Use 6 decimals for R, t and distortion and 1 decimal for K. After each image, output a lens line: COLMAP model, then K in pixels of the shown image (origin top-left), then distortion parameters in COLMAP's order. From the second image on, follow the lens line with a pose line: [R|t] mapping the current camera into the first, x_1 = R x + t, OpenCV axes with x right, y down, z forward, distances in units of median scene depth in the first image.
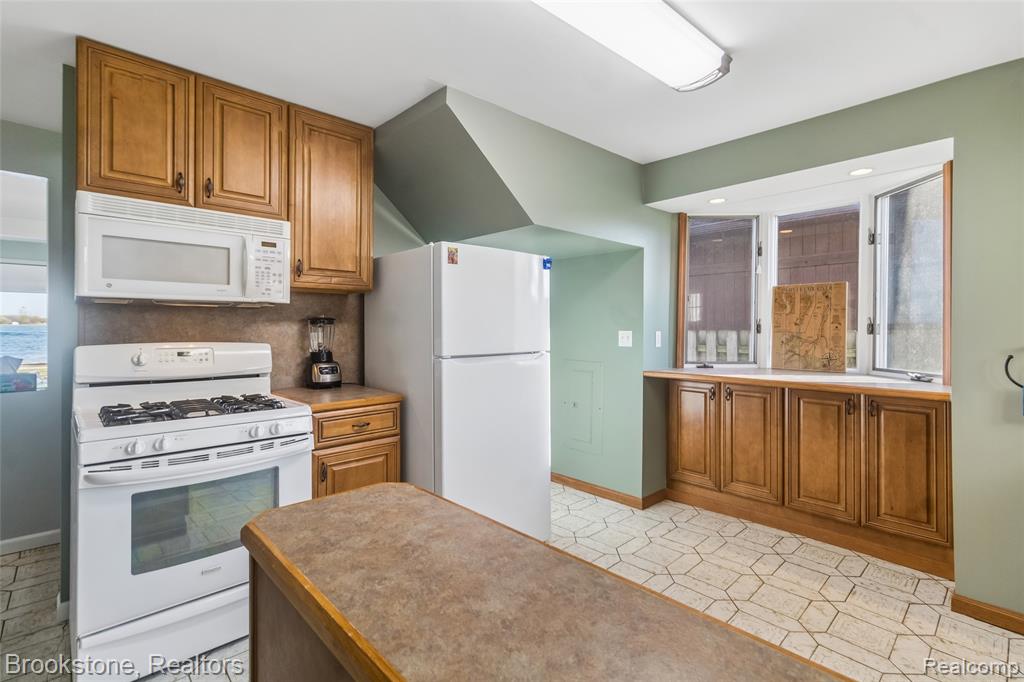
lens RADIAL K [[469.5, 0, 510.1], [0, 469.5, 325.7], [0, 0, 1]] dist [0.002557, 0.000435]
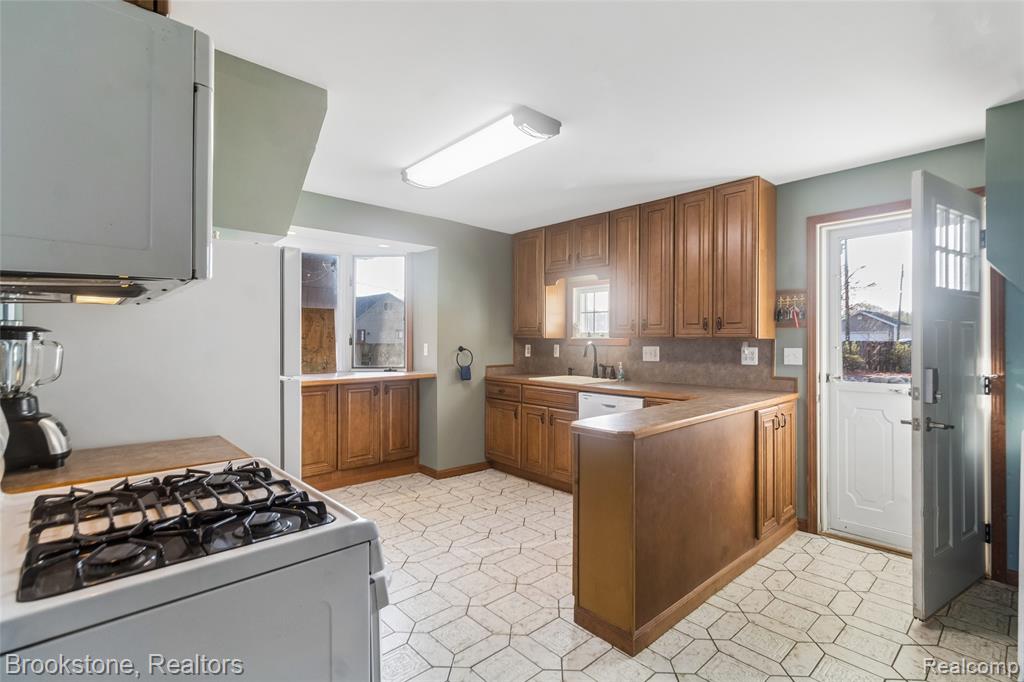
lens RADIAL K [[485.9, 0, 537.9], [0, 485.9, 337.1], [0, 0, 1]] dist [-0.000555, -0.000270]
pose [[-0.012856, 0.002709, 0.999914, -0.983917], [-0.005595, 0.999980, -0.002781, -0.008265], [-0.999902, -0.005631, -0.012840, 0.499060]]
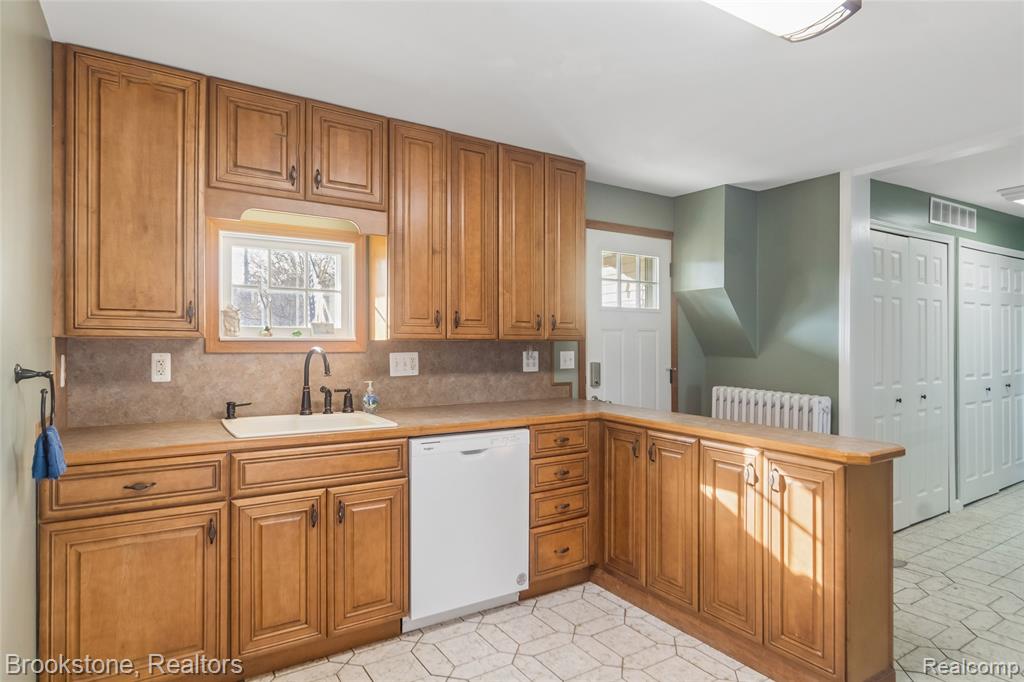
lens RADIAL K [[575.8, 0, 512.0], [0, 575.8, 341.0], [0, 0, 1]] dist [-0.000848, -0.001229]
pose [[-0.985178, -0.004810, 0.171470, 0.227154], [-0.006078, 0.999958, -0.006874, -0.001804], [-0.171430, -0.007814, -0.985165, 1.287487]]
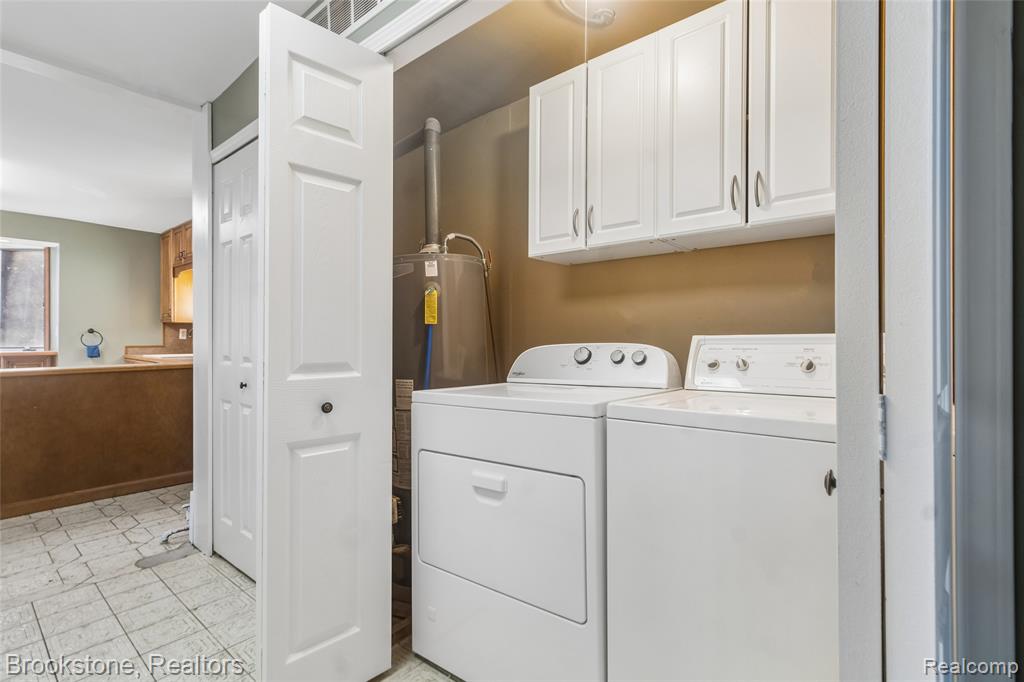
lens RADIAL K [[485.9, 0, 537.9], [0, 485.9, 337.1], [0, 0, 1]] dist [-0.000555, -0.000270]
pose [[-0.146364, -0.001313, 0.989230, -1.539052], [-0.005198, 0.999986, 0.000558, 0.048721], [-0.989217, -0.005060, -0.146369, -0.864562]]
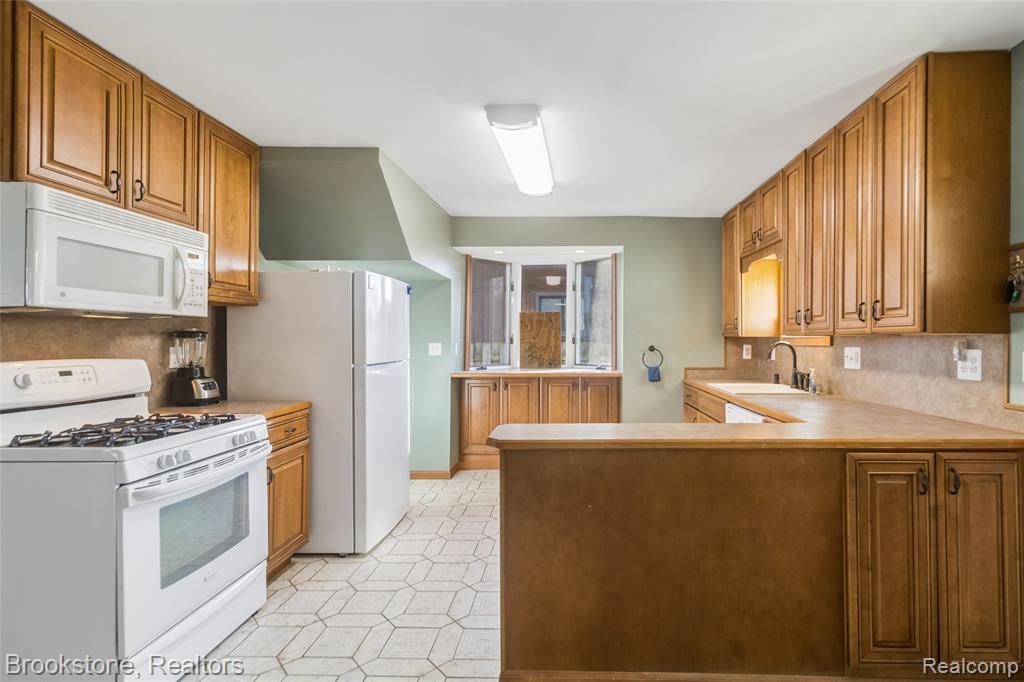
lens RADIAL K [[487.2, 0, 552.4], [0, 487.2, 337.2], [0, 0, 1]] dist [-0.001774, -0.000524]
pose [[0.704428, 0.002170, 0.709772, -0.635737], [-0.001475, 0.999998, -0.001593, -0.004295], [-0.709774, 0.000075, 0.704429, -0.214675]]
